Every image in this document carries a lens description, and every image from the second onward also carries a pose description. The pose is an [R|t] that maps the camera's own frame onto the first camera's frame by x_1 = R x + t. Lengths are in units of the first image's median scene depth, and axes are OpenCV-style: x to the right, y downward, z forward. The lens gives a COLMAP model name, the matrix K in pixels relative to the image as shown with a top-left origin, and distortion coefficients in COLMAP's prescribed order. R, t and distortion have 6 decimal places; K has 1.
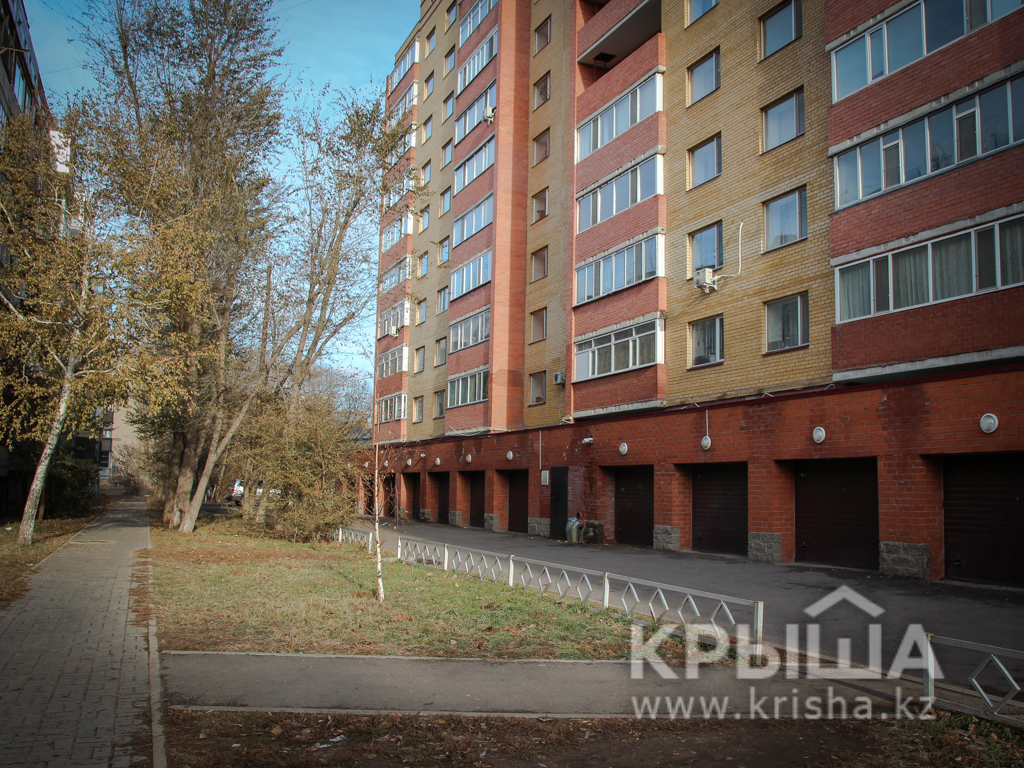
lens RADIAL K [[958.4, 0, 512.0], [0, 958.4, 384.0], [0, 0, 1]] dist [-0.109436, 0.101970]
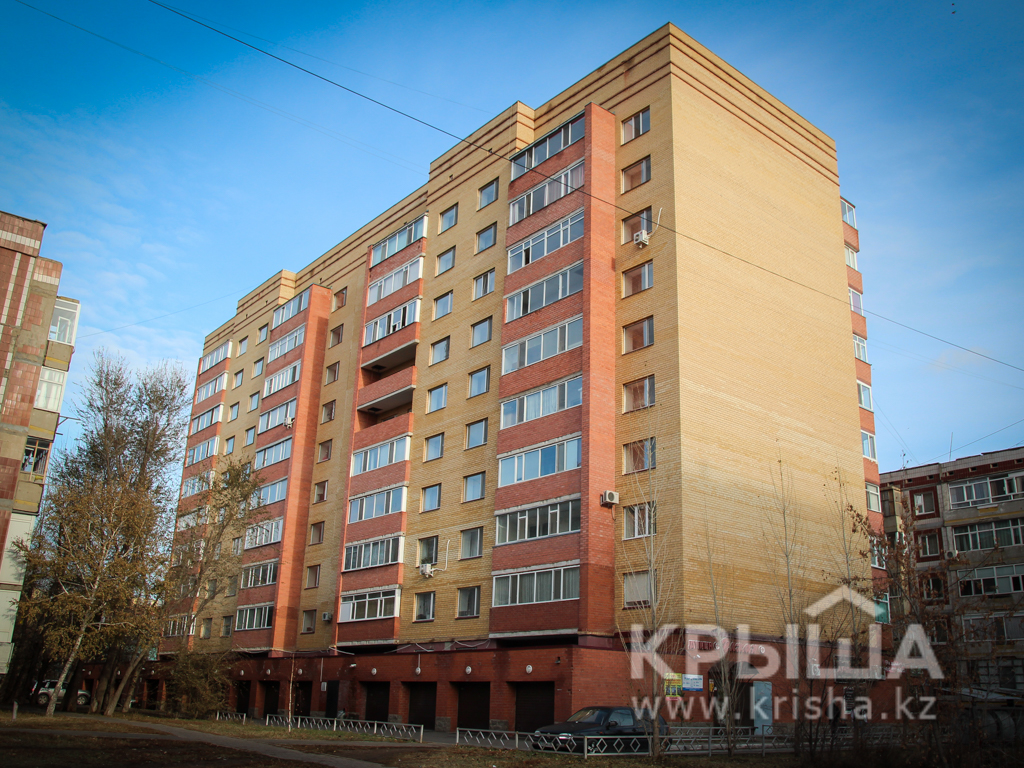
lens RADIAL K [[923.9, 0, 515.8], [0, 923.9, 416.0], [0, 0, 1]] dist [-0.092852, 0.009860]
pose [[0.958830, 0.097036, 0.266888, -0.105604], [-0.044291, 0.979408, -0.196974, -0.060200], [-0.280505, 0.177044, 0.943383, -0.621351]]
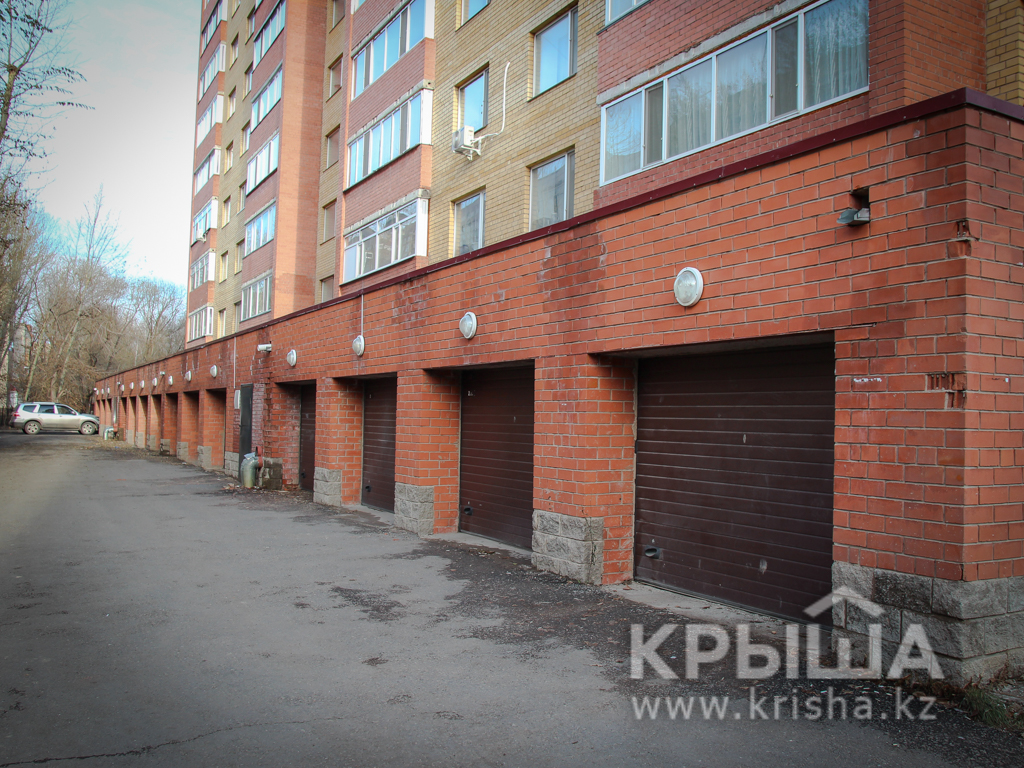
lens RADIAL K [[958.4, 0, 512.0], [0, 958.4, 384.0], [0, 0, 1]] dist [-0.109436, 0.101970]
pose [[0.995467, 0.008267, 0.094745, 0.163526], [-0.015315, 0.997148, 0.073906, 0.025344], [-0.093864, -0.075022, 0.992754, 0.223245]]
